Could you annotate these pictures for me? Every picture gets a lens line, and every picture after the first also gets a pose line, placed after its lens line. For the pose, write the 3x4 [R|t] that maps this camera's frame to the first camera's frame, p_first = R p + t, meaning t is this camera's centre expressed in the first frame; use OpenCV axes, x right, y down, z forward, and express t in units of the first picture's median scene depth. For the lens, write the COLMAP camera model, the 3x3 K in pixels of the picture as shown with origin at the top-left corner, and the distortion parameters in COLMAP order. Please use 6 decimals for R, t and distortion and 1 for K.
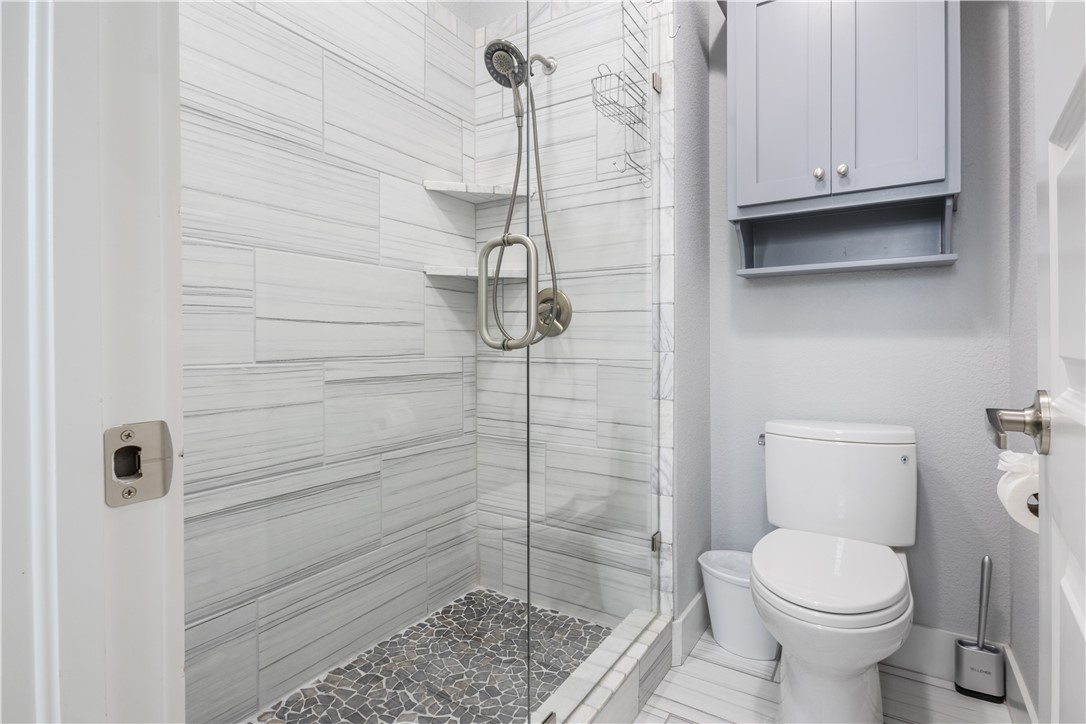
lens RADIAL K [[545.8, 0, 545.7], [0, 545.8, 352.0], [0, 0, 1]] dist [-0.001542, -0.001309]
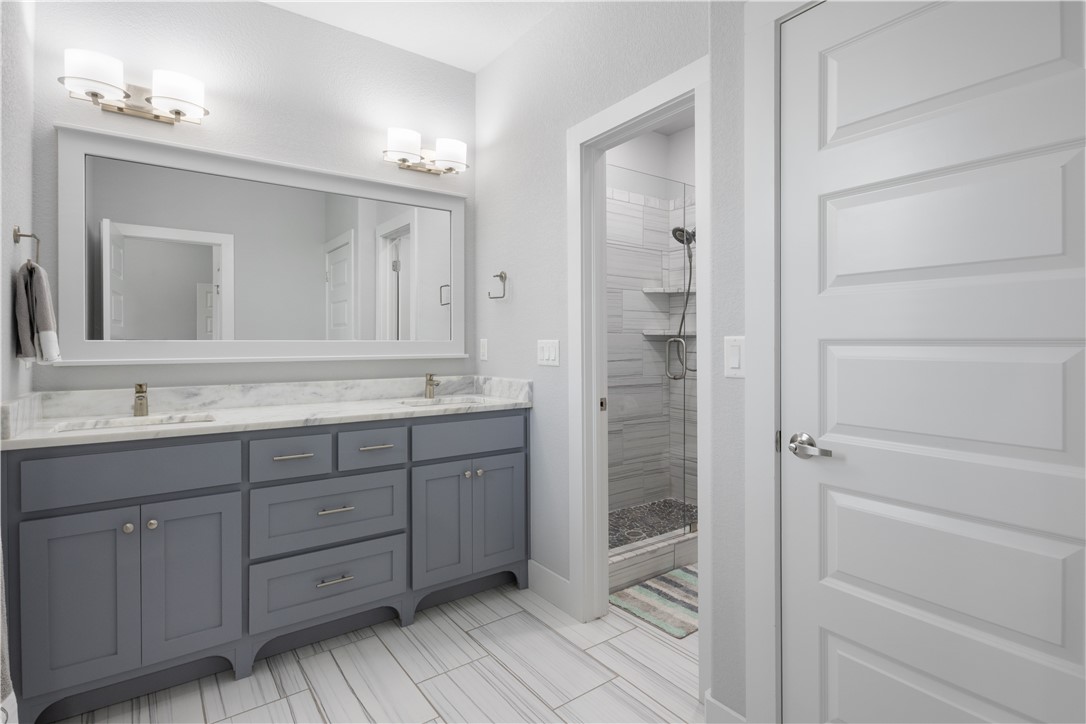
lens RADIAL K [[545.8, 0, 558.7], [0, 545.8, 338.0], [0, 0, 1]] dist [-0.001542, -0.001309]
pose [[0.938479, -0.002951, -0.345323, 0.180576], [-0.005686, 0.999696, -0.023998, -0.079091], [0.345289, 0.024485, 0.938177, -0.988898]]
